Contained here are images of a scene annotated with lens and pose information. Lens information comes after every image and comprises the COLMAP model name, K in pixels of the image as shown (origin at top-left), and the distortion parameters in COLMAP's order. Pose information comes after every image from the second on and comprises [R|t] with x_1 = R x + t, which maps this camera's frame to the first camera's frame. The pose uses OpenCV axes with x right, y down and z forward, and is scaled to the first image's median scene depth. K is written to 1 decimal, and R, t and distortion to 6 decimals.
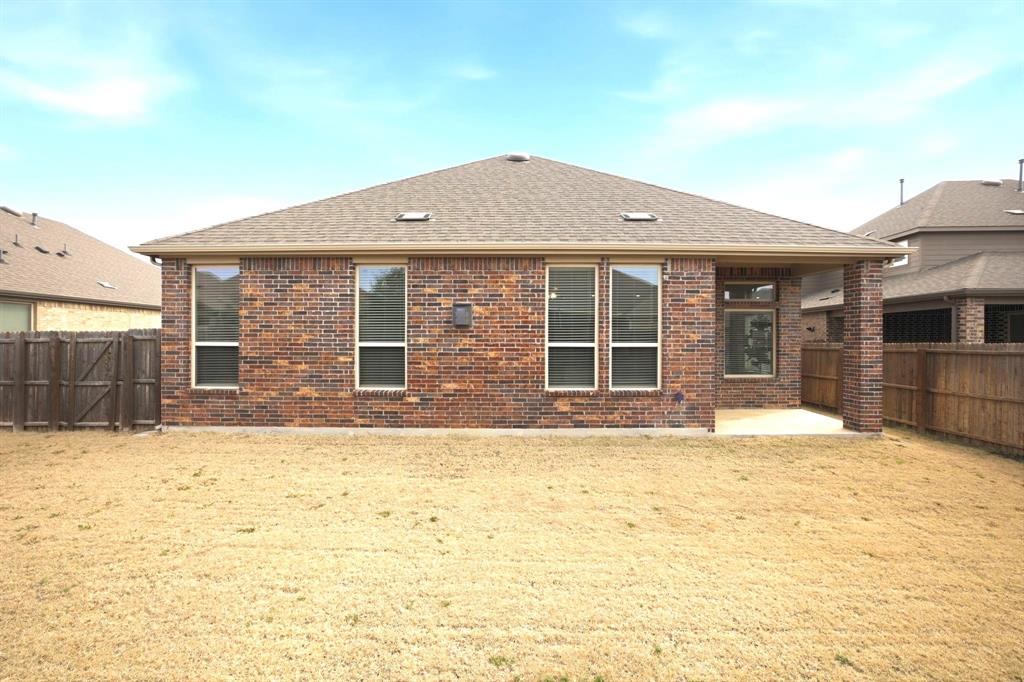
lens RADIAL K [[442.5, 0, 511.6], [0, 442.5, 339.4], [0, 0, 1]] dist [-0.017567, 0.004421]
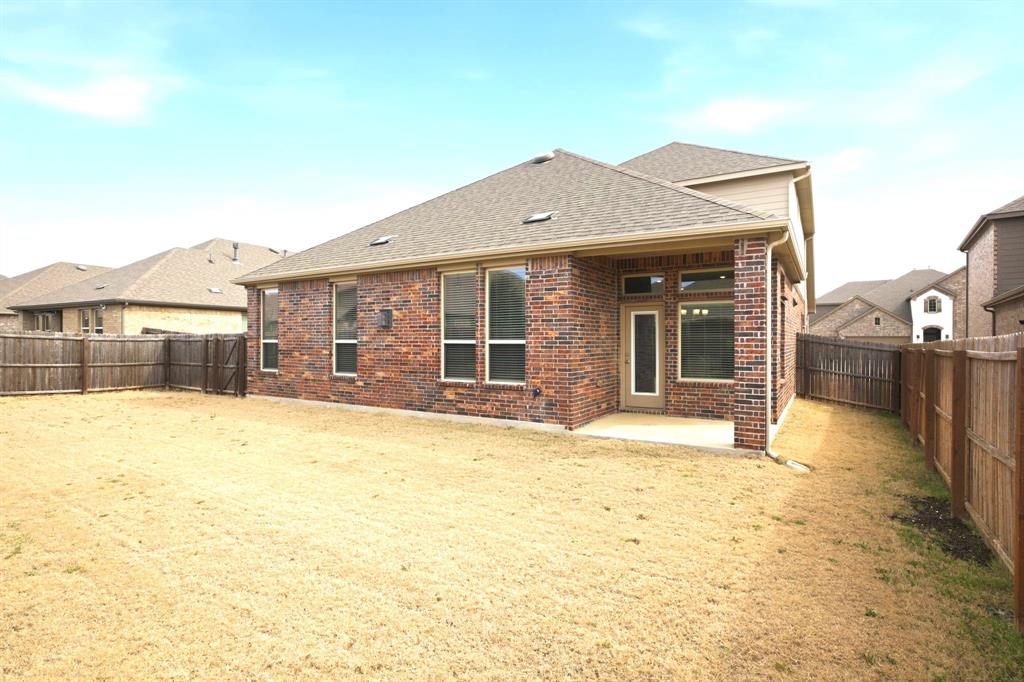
lens RADIAL K [[505.6, 0, 512.9], [0, 505.6, 339.9], [0, 0, 1]] dist [0.018832, 0.000202]
pose [[0.849315, -0.001741, -0.527883, 0.951187], [0.001114, 0.999998, -0.001506, 0.009598], [0.527885, 0.000691, 0.849316, -0.033875]]
